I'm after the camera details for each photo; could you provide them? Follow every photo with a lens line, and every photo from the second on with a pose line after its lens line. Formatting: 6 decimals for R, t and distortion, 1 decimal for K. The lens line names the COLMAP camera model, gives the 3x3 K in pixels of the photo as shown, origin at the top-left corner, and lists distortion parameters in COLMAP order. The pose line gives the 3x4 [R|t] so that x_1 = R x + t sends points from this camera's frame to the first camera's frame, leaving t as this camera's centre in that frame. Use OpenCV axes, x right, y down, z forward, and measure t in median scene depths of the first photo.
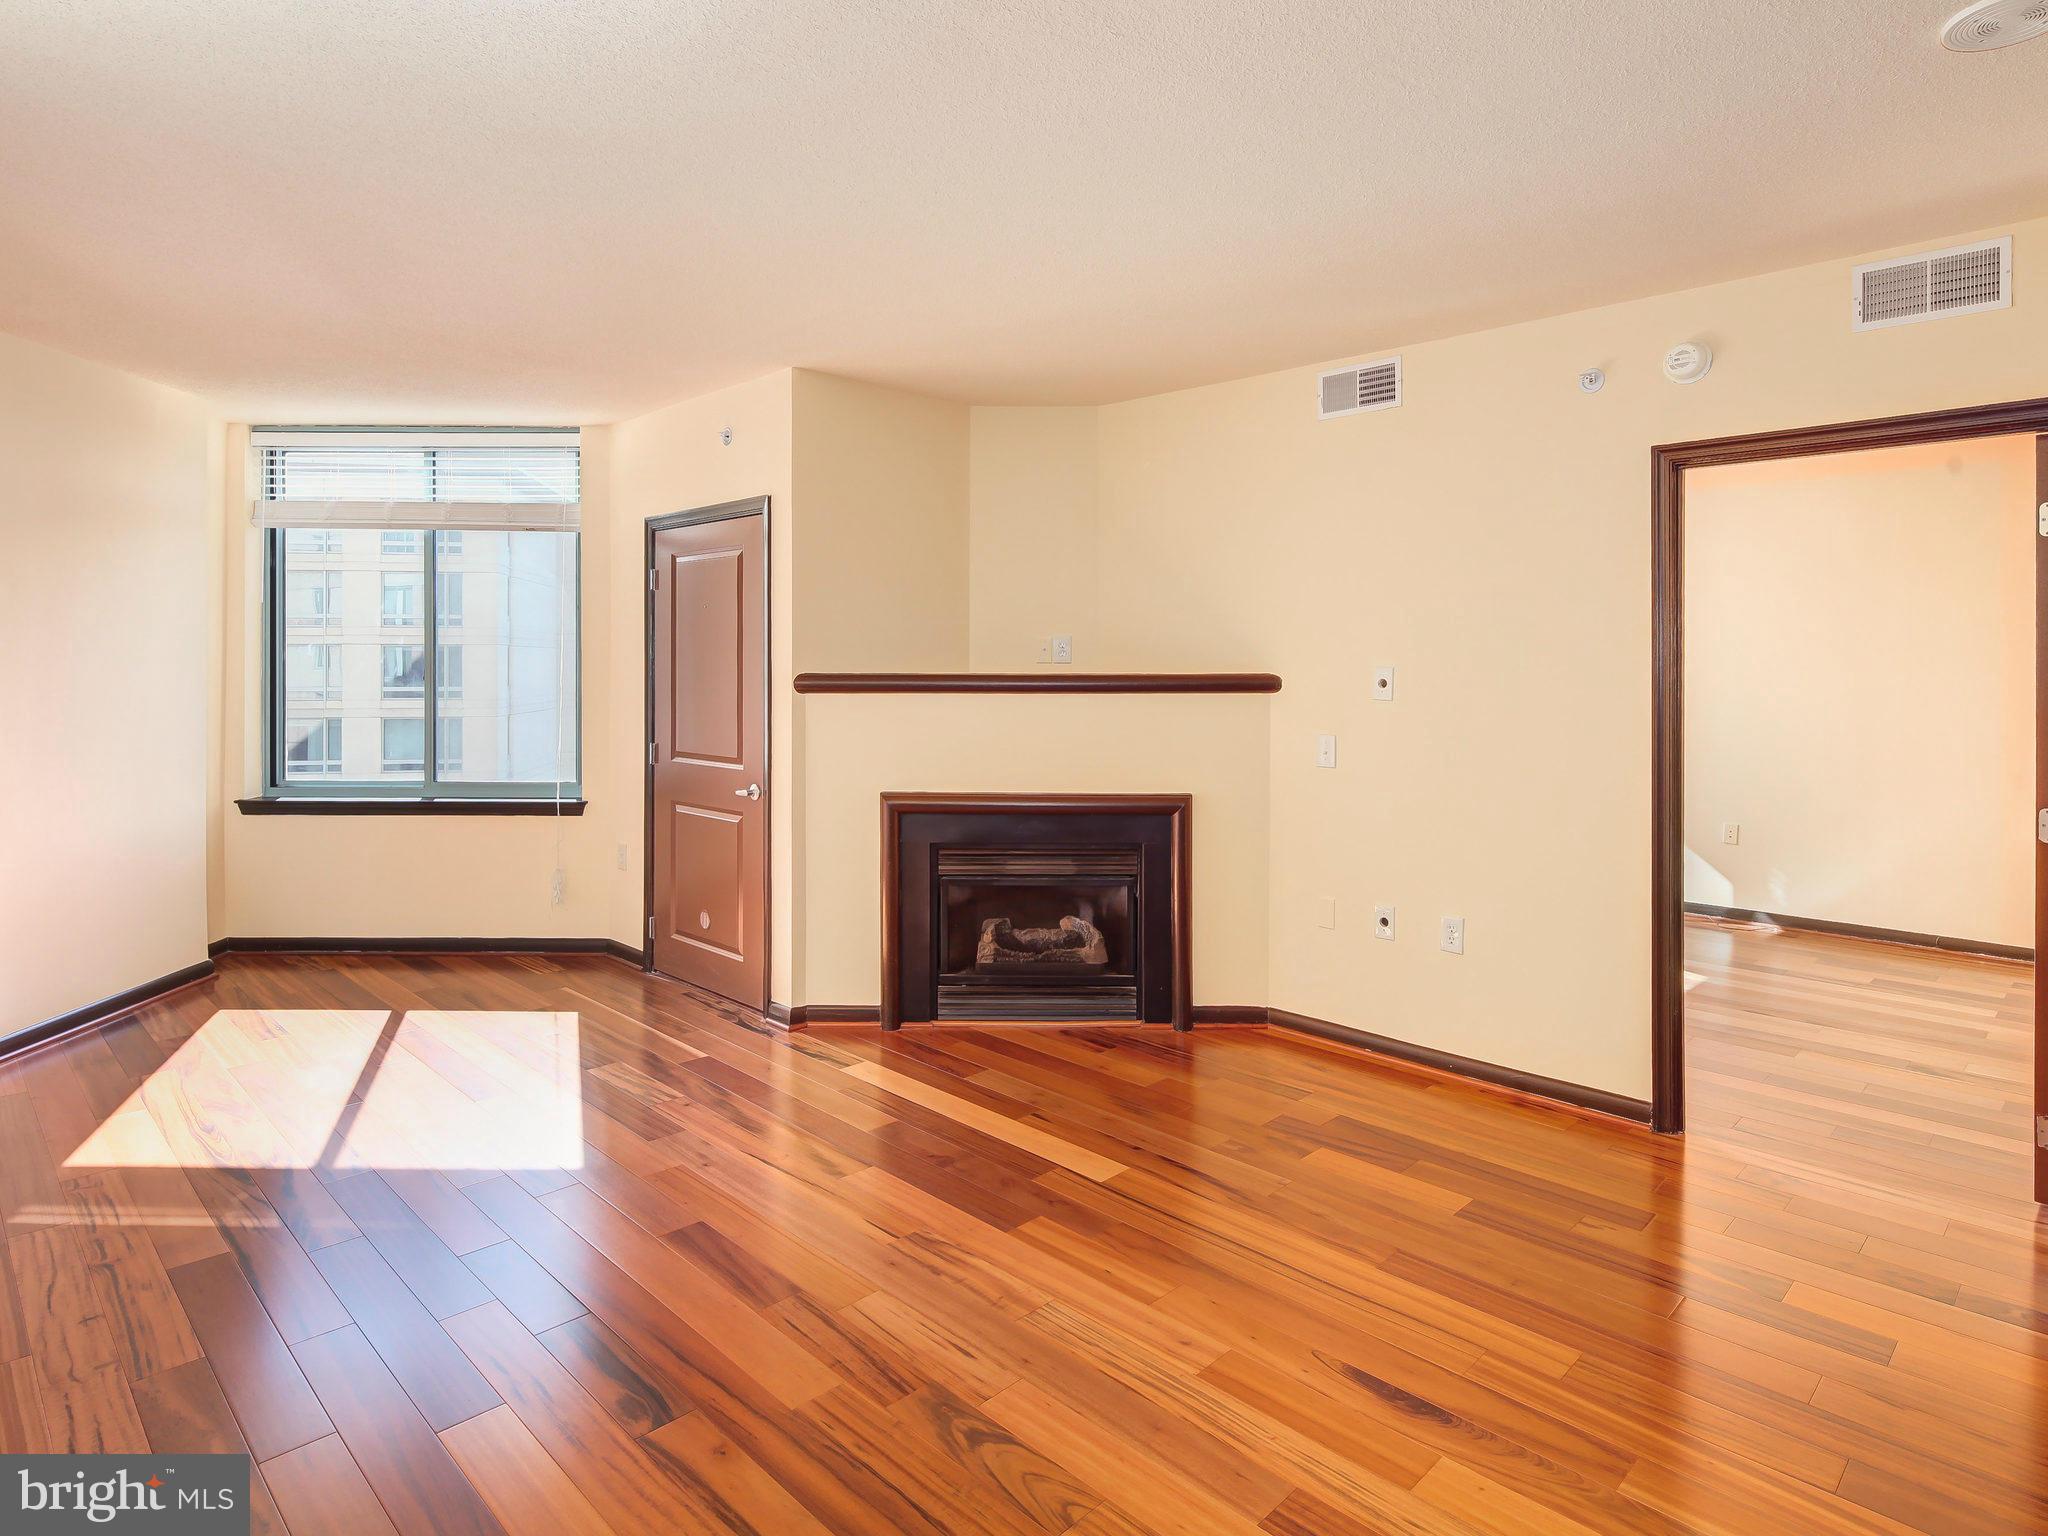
lens RADIAL K [[1133.0, 0, 1021.7], [0, 1133.0, 680.7], [0, 0, 1]] dist [0.005963, -0.004671]
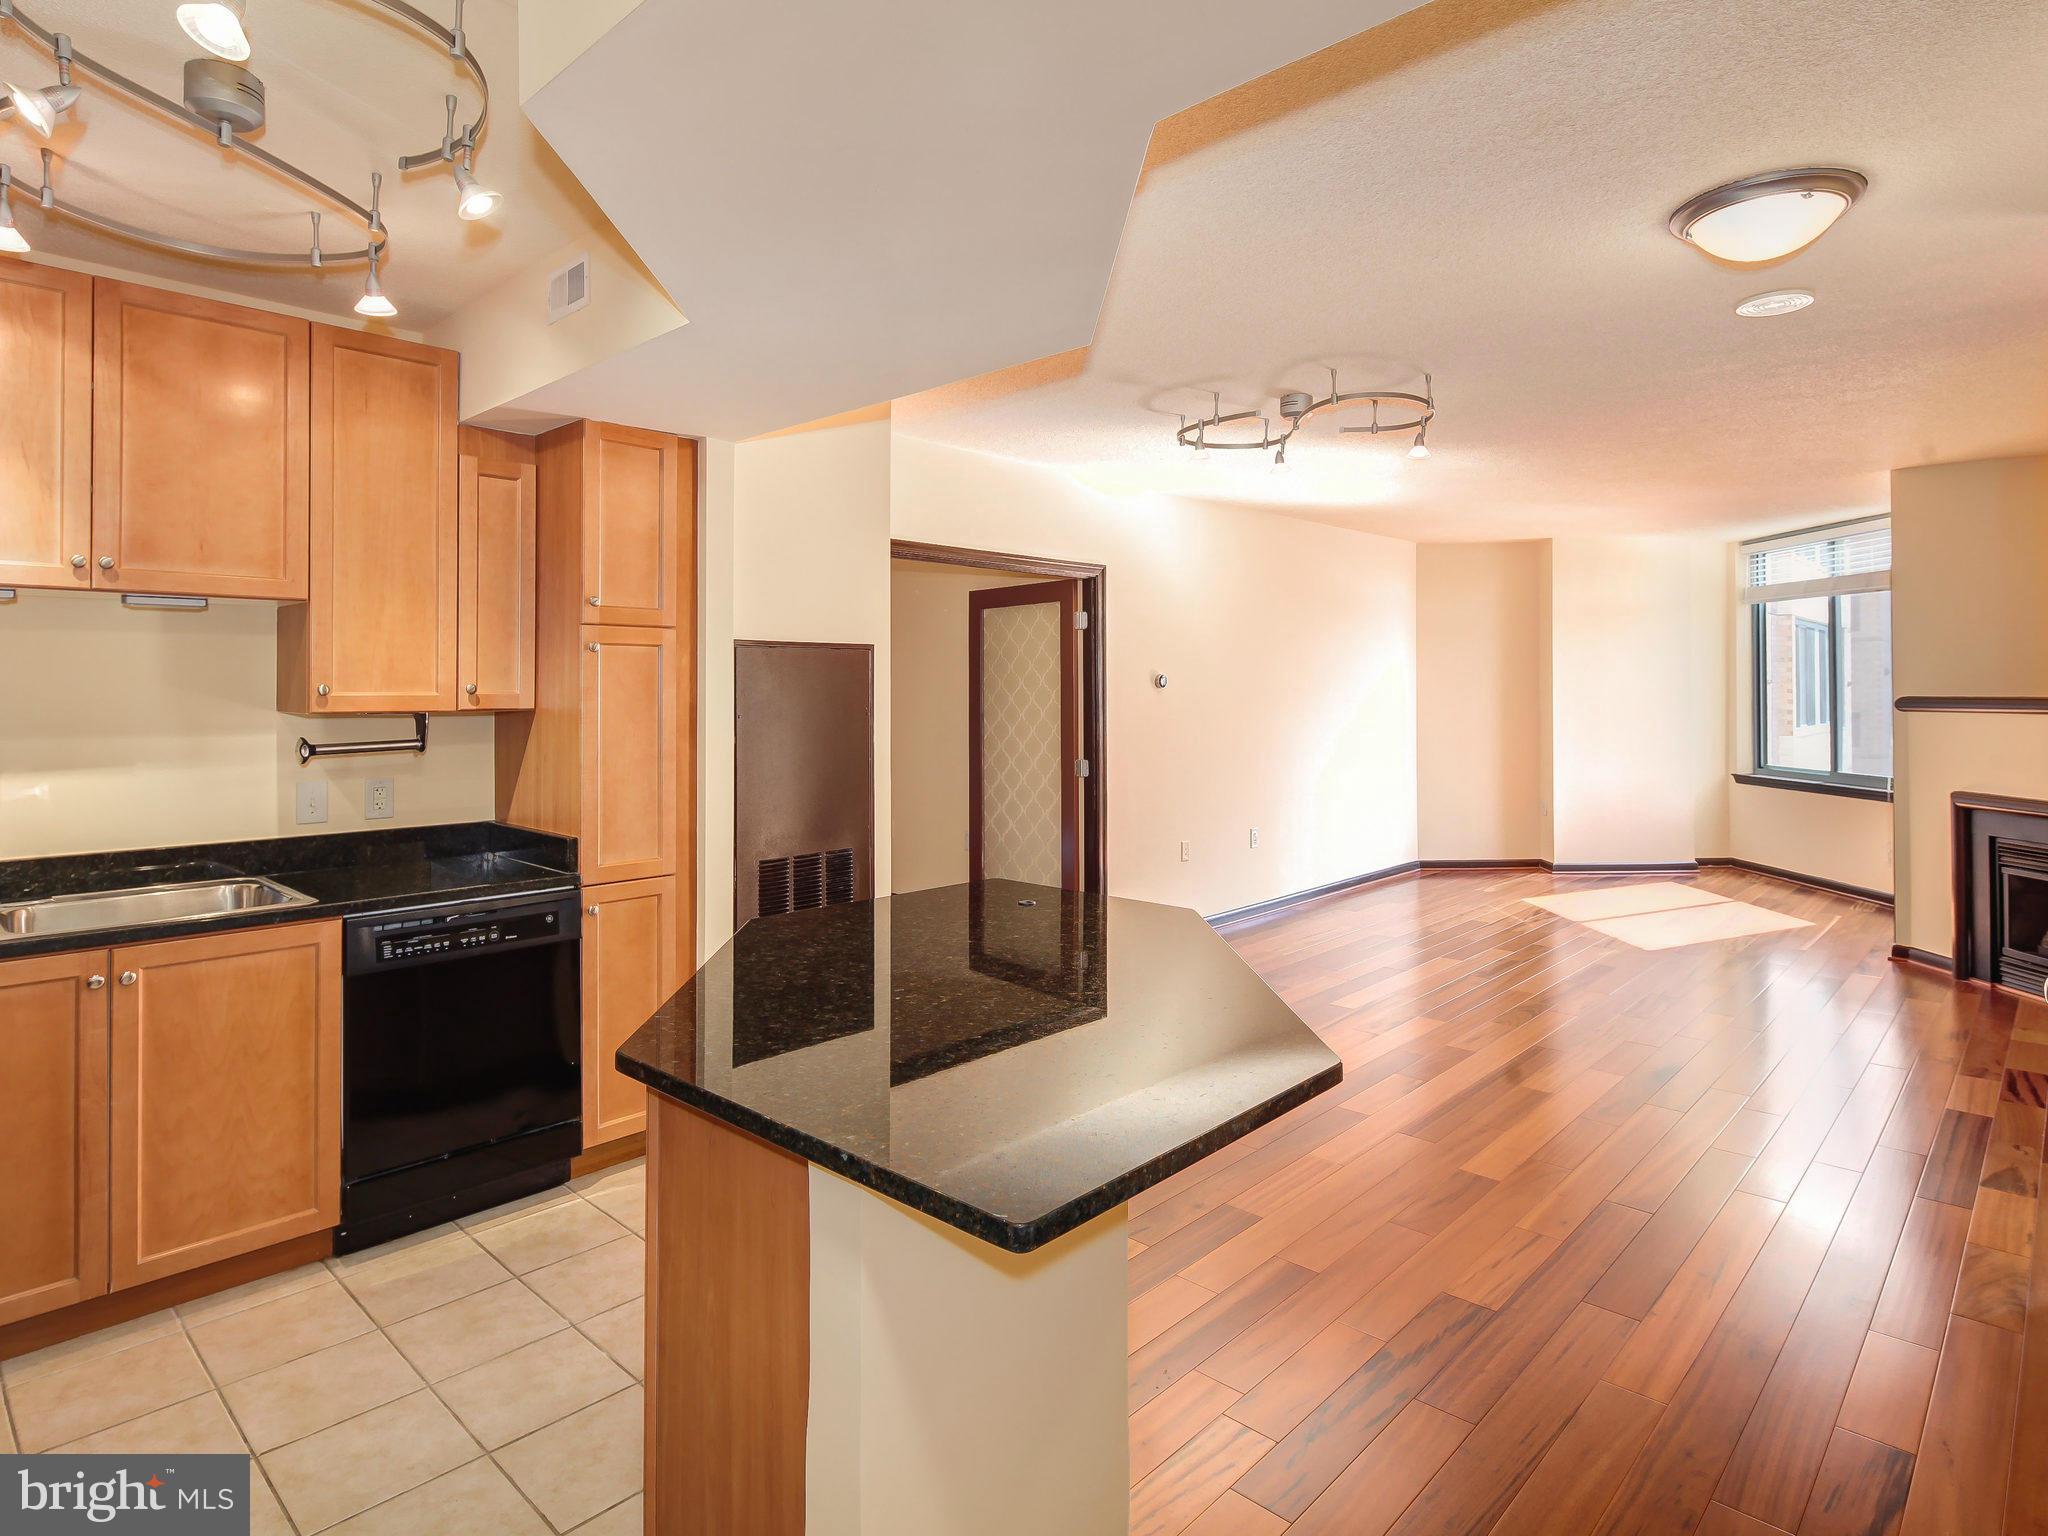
lens RADIAL K [[1133.0, 0, 1032.7], [0, 1133.0, 683.4], [0, 0, 1]] dist [0.005963, -0.004671]
pose [[0.035211, -0.008804, -0.999341, 1.102874], [-0.007722, 0.999929, -0.009081, -0.002064], [0.999350, 0.008037, 0.035140, -0.070148]]
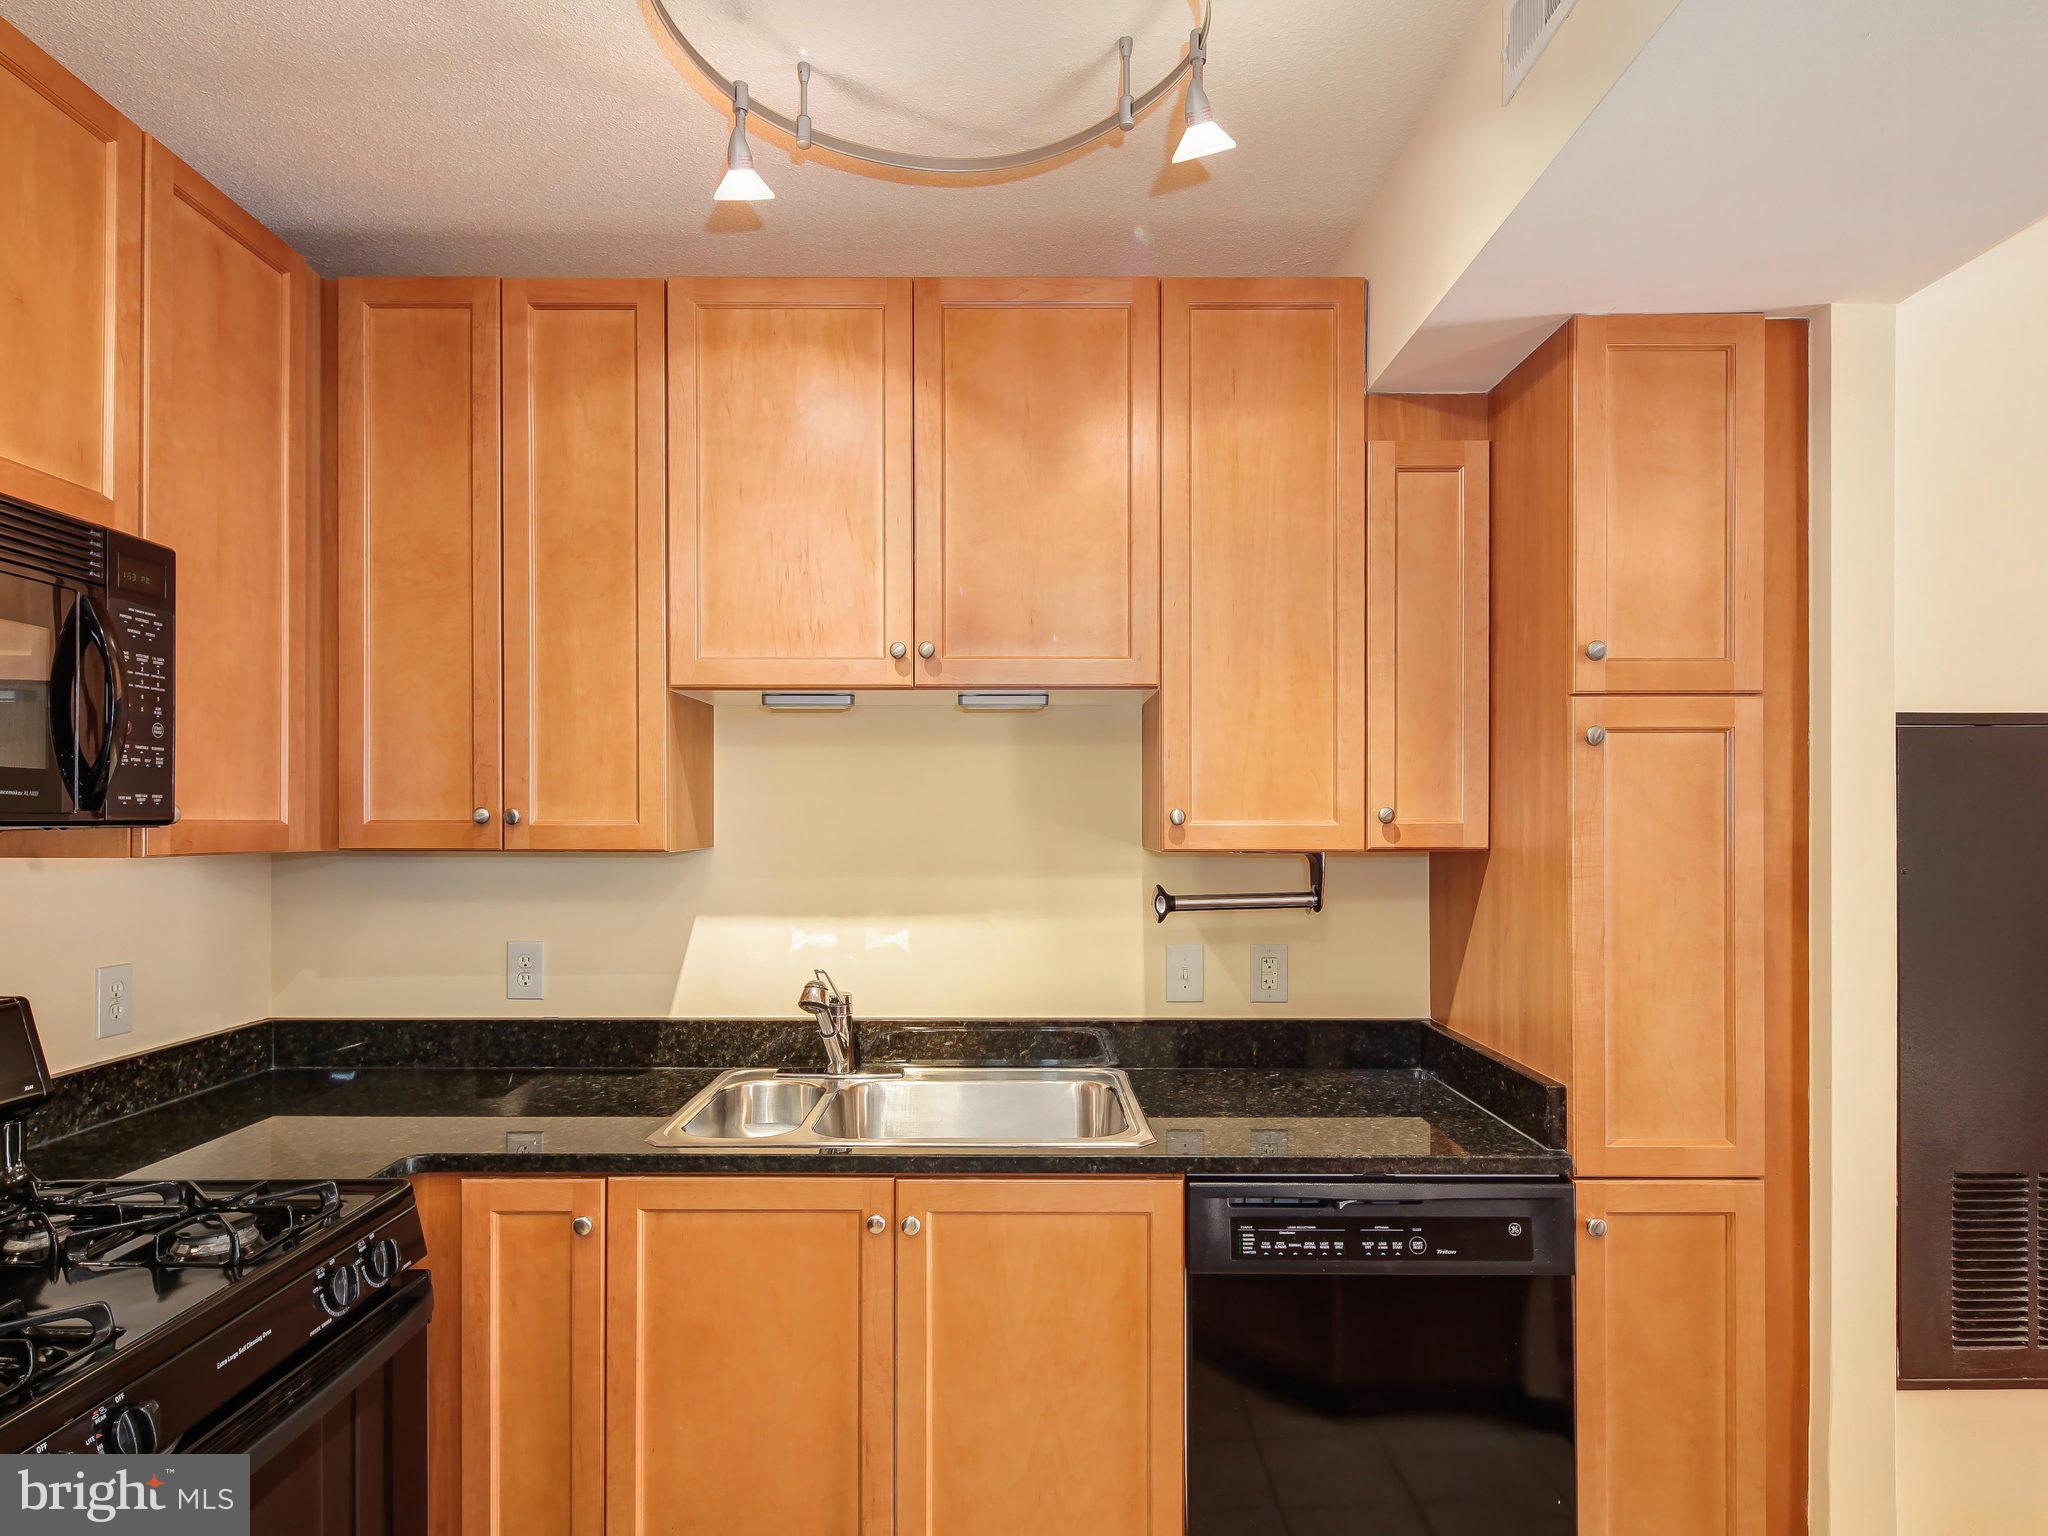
lens RADIAL K [[1133.0, 0, 1008.9], [0, 1133.0, 818.1], [0, 0, 1]] dist [0.005963, -0.004671]
pose [[-0.710573, -0.004947, -0.703606, 0.778422], [-0.007295, 0.999973, 0.000336, -0.000212], [0.703585, 0.005372, -0.710591, -0.192879]]
